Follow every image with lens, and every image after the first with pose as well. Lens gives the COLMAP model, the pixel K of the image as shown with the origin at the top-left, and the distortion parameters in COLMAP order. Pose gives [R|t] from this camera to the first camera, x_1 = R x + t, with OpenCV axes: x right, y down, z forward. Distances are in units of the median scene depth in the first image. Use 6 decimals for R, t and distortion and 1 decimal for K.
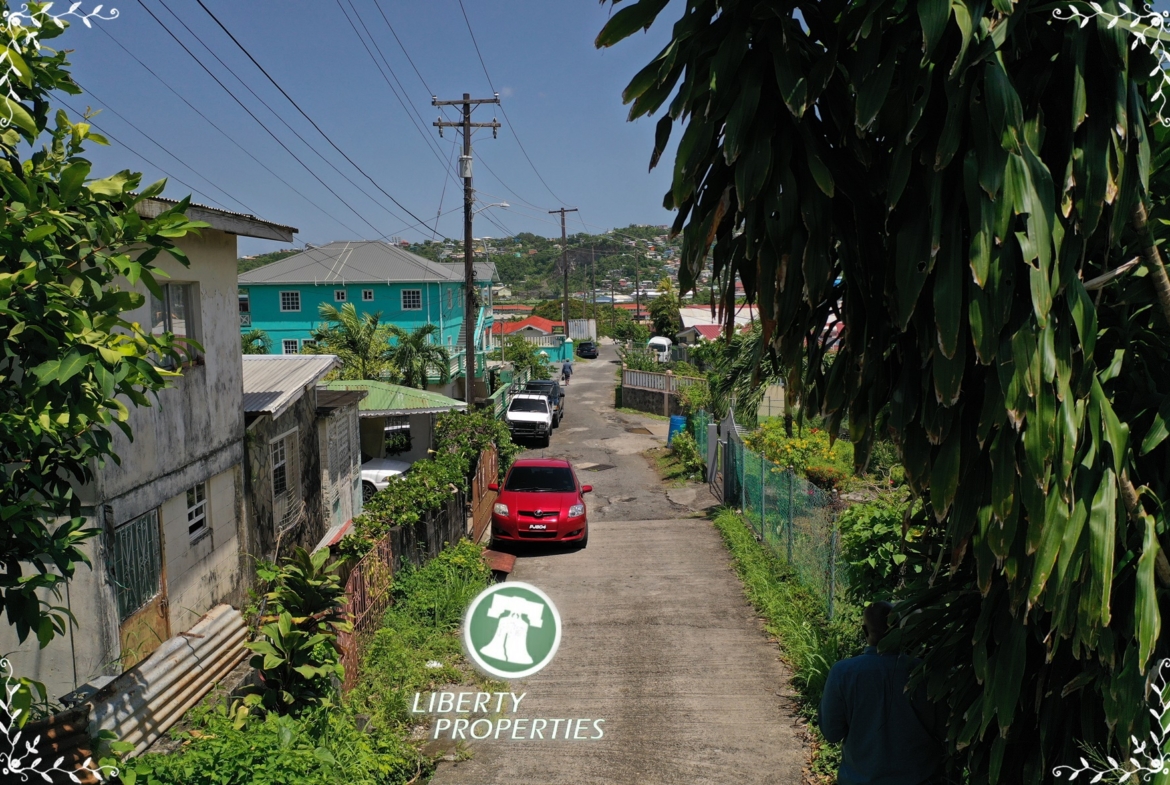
lens RADIAL K [[930.4, 0, 582.4], [0, 930.4, 381.9], [0, 0, 1]] dist [-0.001114, -0.007341]
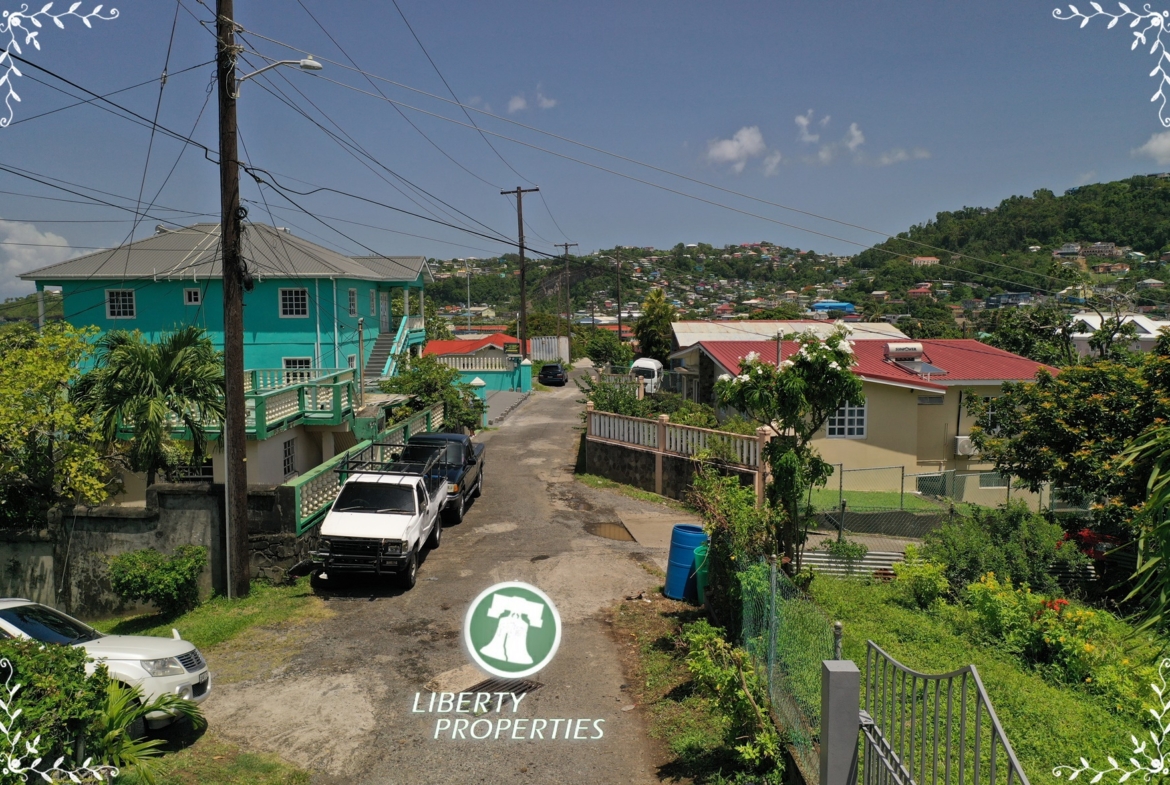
lens RADIAL K [[930.4, 0, 583.6], [0, 930.4, 397.6], [0, 0, 1]] dist [-0.001114, -0.007341]
pose [[0.999831, 0.006448, 0.017218, 0.041958], [-0.006333, 0.999957, -0.006711, -0.024526], [-0.017261, 0.006600, 0.999829, 0.536987]]
